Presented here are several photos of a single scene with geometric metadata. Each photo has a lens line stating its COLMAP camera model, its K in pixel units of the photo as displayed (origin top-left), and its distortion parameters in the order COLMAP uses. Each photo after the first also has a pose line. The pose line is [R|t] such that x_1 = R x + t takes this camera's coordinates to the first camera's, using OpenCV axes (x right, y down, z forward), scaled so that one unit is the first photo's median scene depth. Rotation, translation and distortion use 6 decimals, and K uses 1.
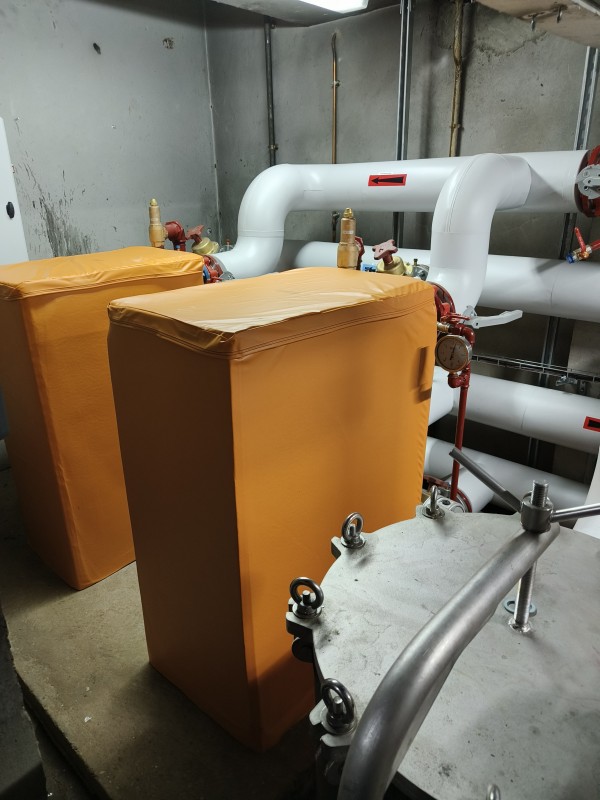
lens RADIAL K [[557.9, 0, 300.0], [0, 557.9, 400.0], [0, 0, 1]] dist [0.010571, 0.004969]
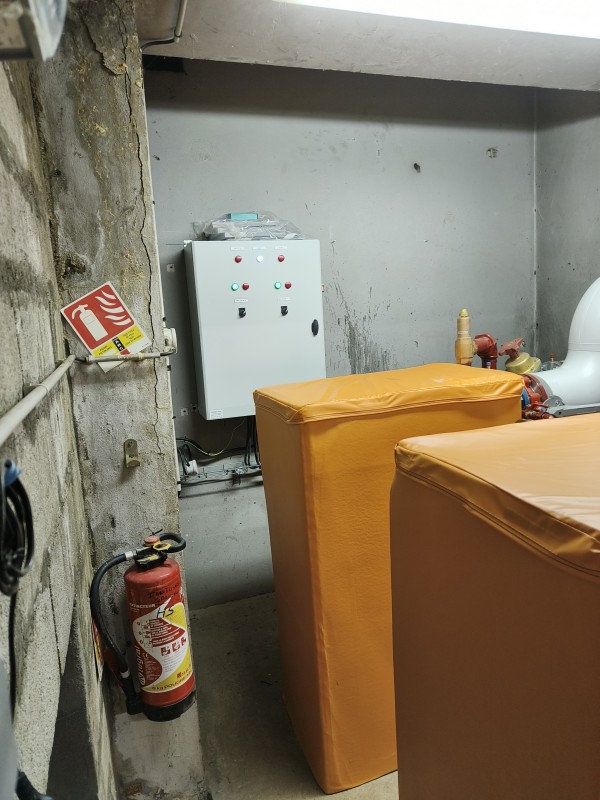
lens RADIAL K [[557.9, 0, 300.0], [0, 557.9, 400.0], [0, 0, 1]] dist [0.010571, 0.004969]
pose [[0.872329, 0.036432, -0.487560, -0.059818], [-0.130627, 0.978336, -0.160610, -0.055801], [0.471147, 0.203793, 0.858189, 0.181909]]
